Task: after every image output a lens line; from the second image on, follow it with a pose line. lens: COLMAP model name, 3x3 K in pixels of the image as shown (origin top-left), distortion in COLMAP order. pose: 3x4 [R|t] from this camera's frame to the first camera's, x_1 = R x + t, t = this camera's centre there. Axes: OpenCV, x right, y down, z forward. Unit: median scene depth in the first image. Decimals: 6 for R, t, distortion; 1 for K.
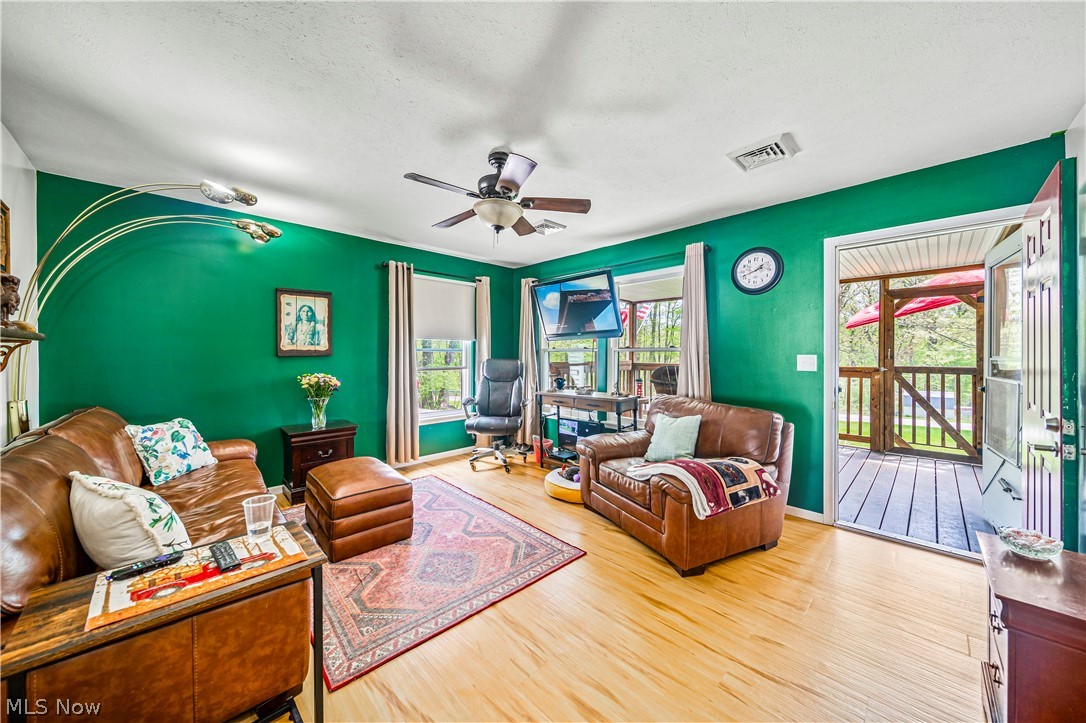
lens RADIAL K [[380.7, 0, 548.8], [0, 380.7, 361.7], [0, 0, 1]] dist [-0.000657, 0.000017]
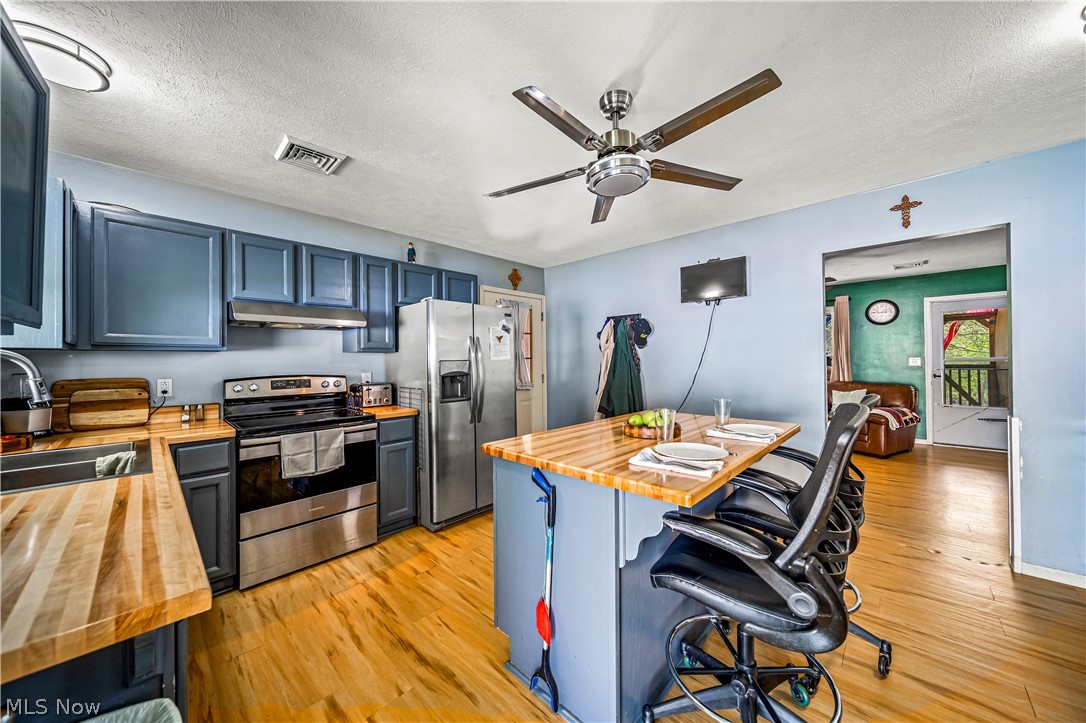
lens RADIAL K [[380.7, 0, 537.0], [0, 380.7, 357.1], [0, 0, 1]] dist [-0.000657, 0.000017]
pose [[0.999918, -0.000893, 0.012754, -1.151314], [0.001007, 0.999960, -0.008892, -0.006360], [-0.012745, 0.008904, 0.999879, -0.823866]]
